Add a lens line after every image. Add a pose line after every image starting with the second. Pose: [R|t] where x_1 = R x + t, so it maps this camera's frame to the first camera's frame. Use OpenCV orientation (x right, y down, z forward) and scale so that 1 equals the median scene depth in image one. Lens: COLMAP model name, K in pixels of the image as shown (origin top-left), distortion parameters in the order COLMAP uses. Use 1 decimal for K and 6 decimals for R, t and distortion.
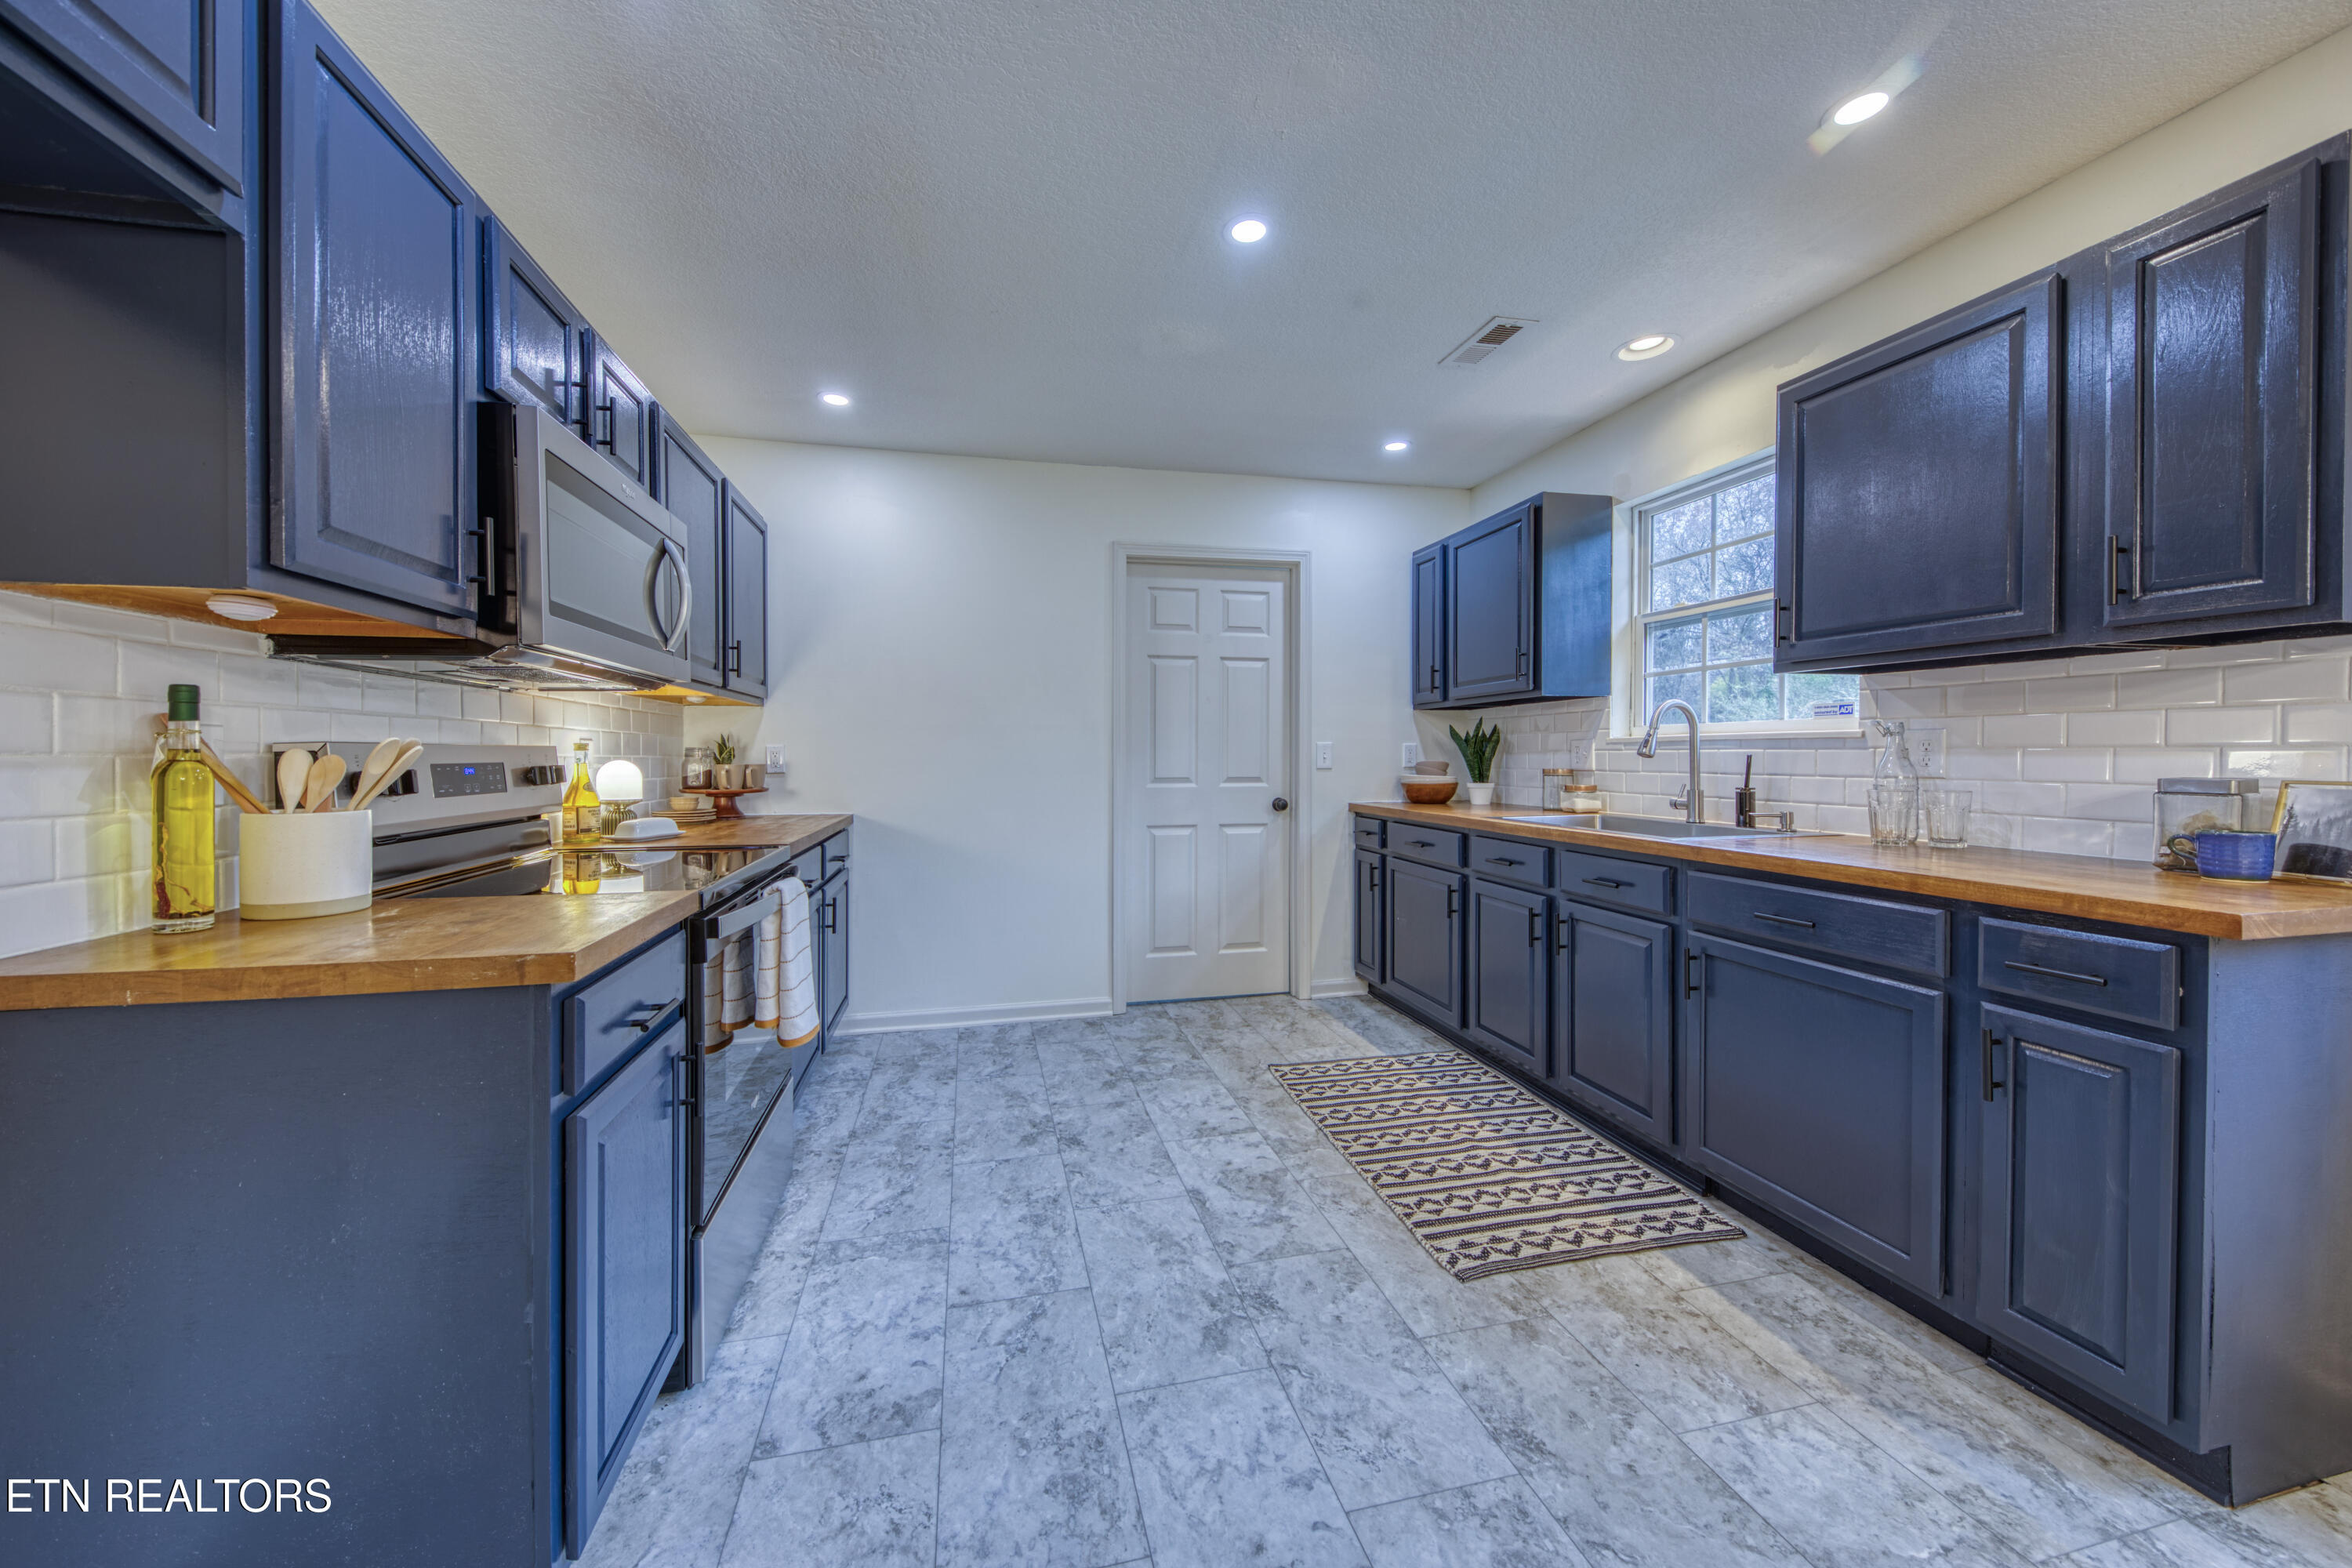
lens RADIAL K [[838.6, 0, 1167.6], [0, 838.6, 762.2], [0, 0, 1]] dist [0.000351, -0.000446]
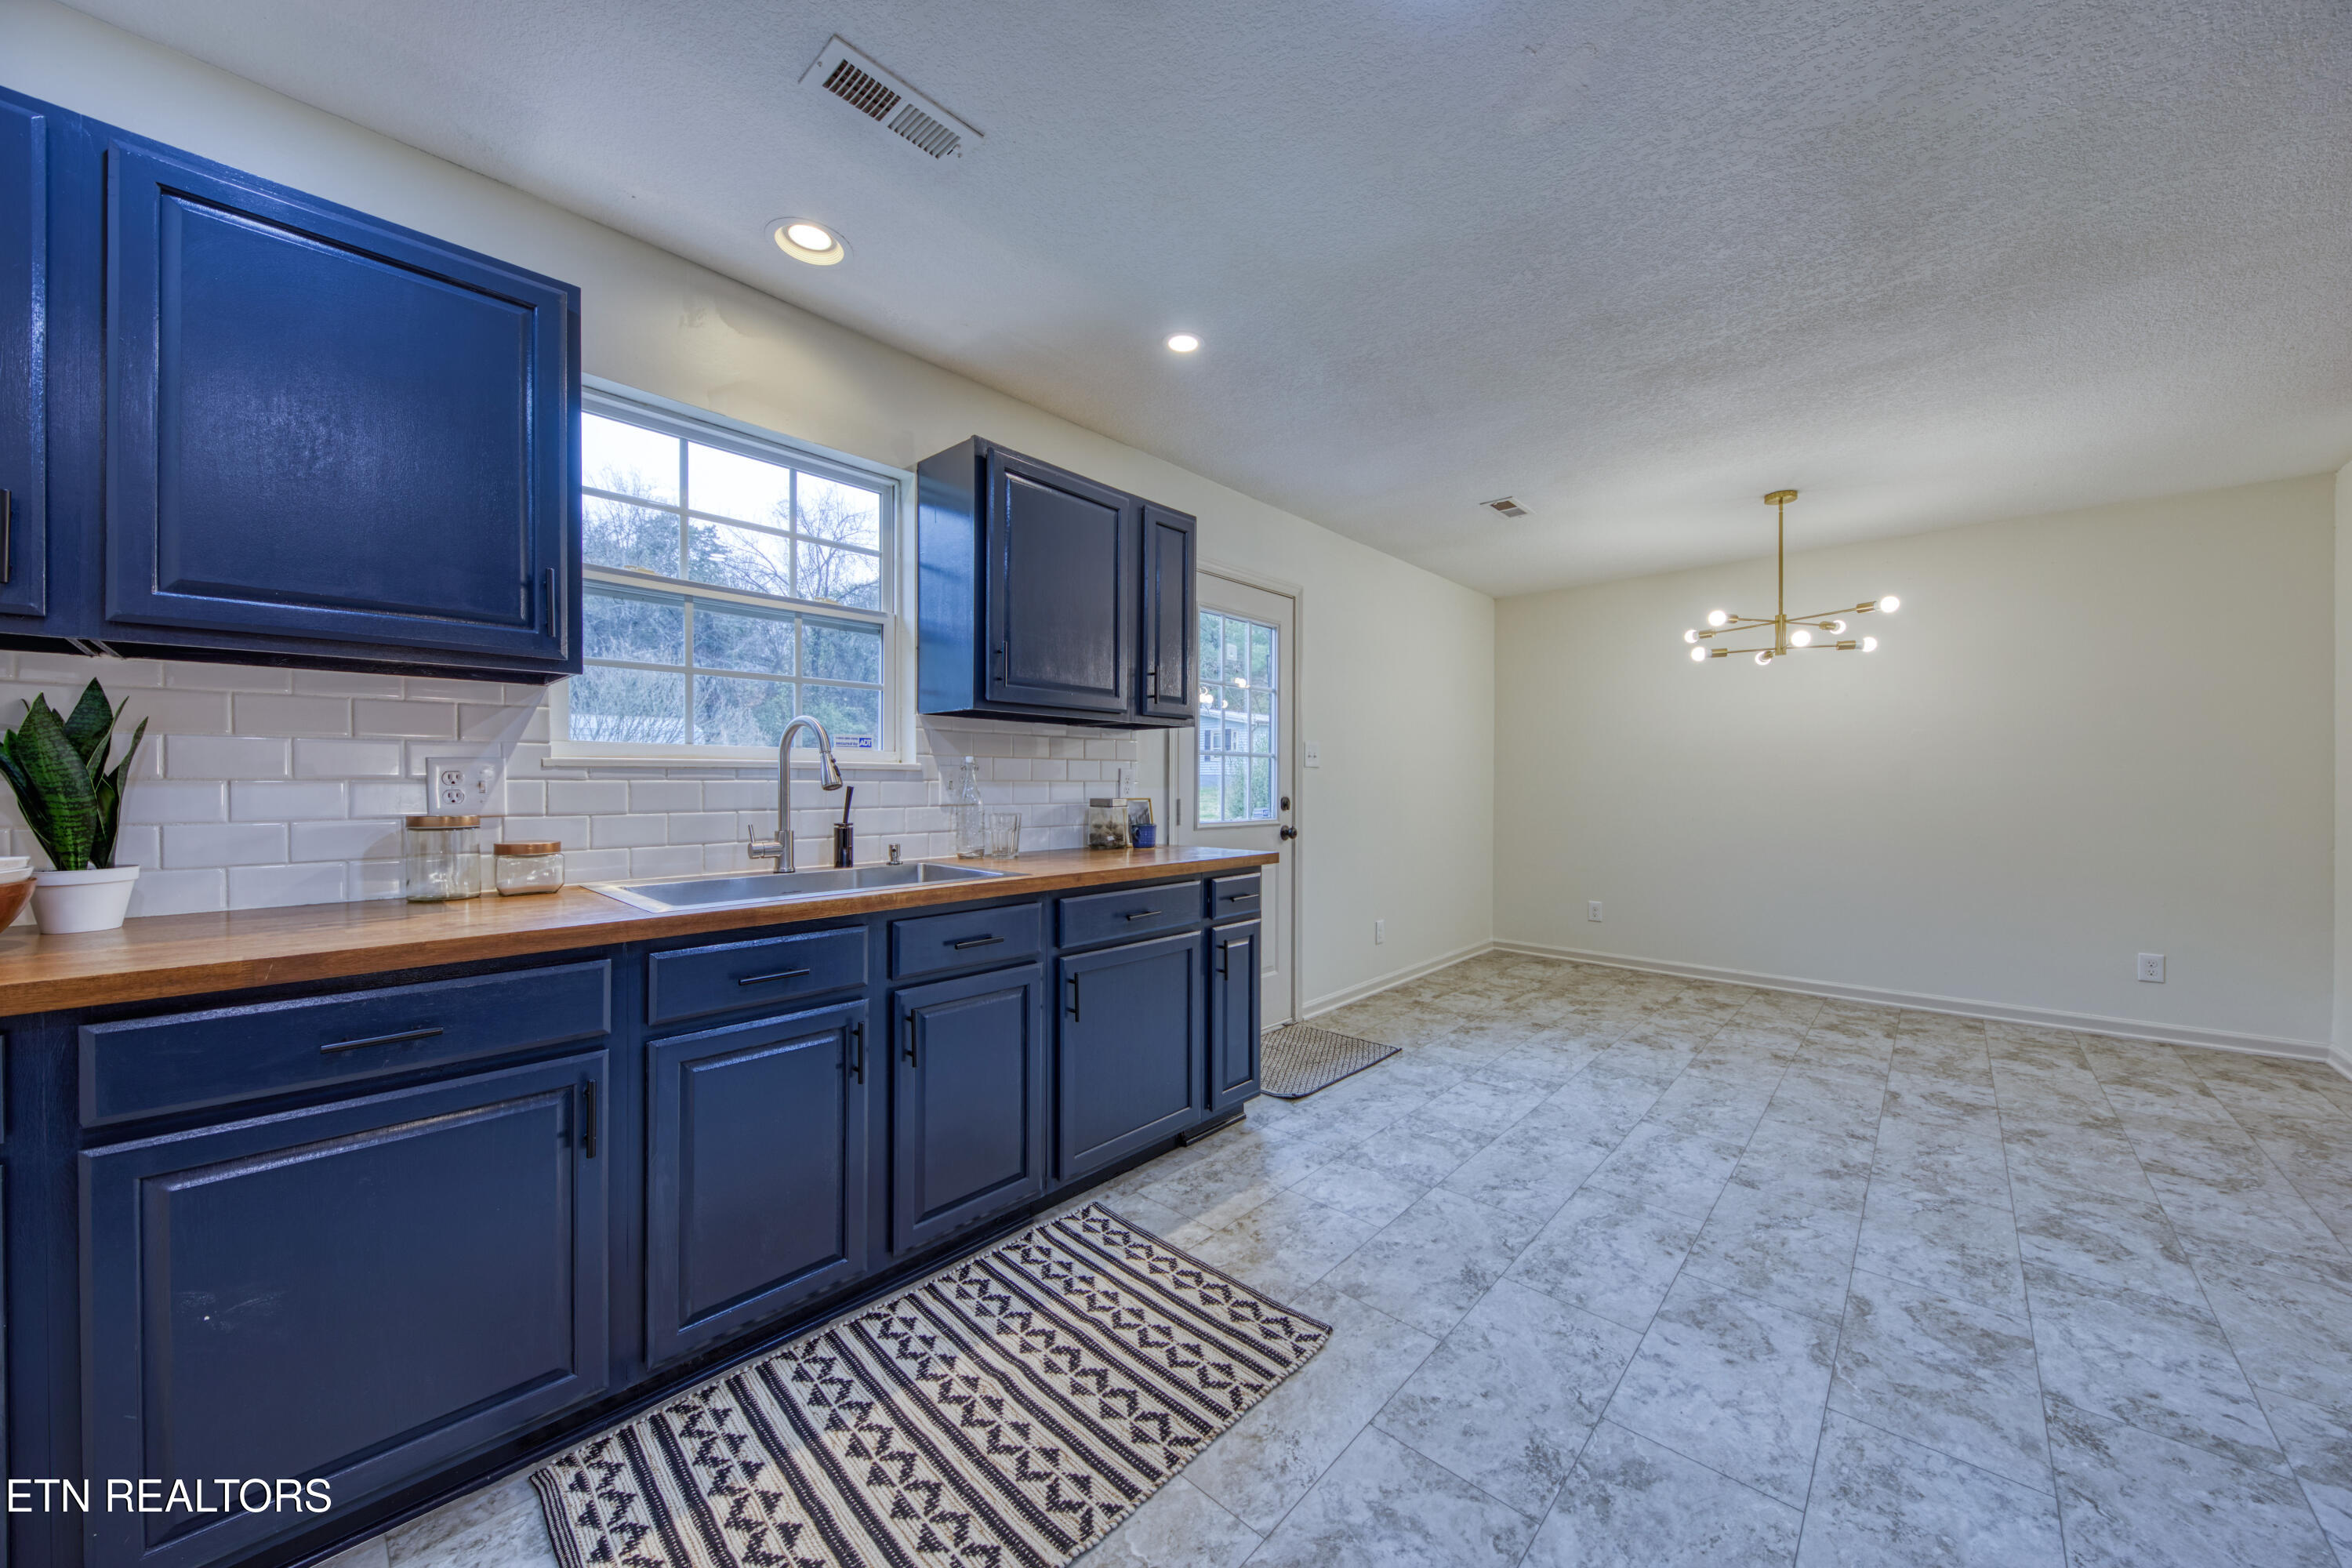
lens RADIAL K [[838.6, 0, 1170.0], [0, 838.6, 786.5], [0, 0, 1]] dist [0.000351, -0.000446]
pose [[-0.563364, -0.001184, 0.826208, -0.294949], [0.009599, 0.999922, 0.007977, -0.015034], [-0.826153, 0.012425, -0.563309, 1.456942]]
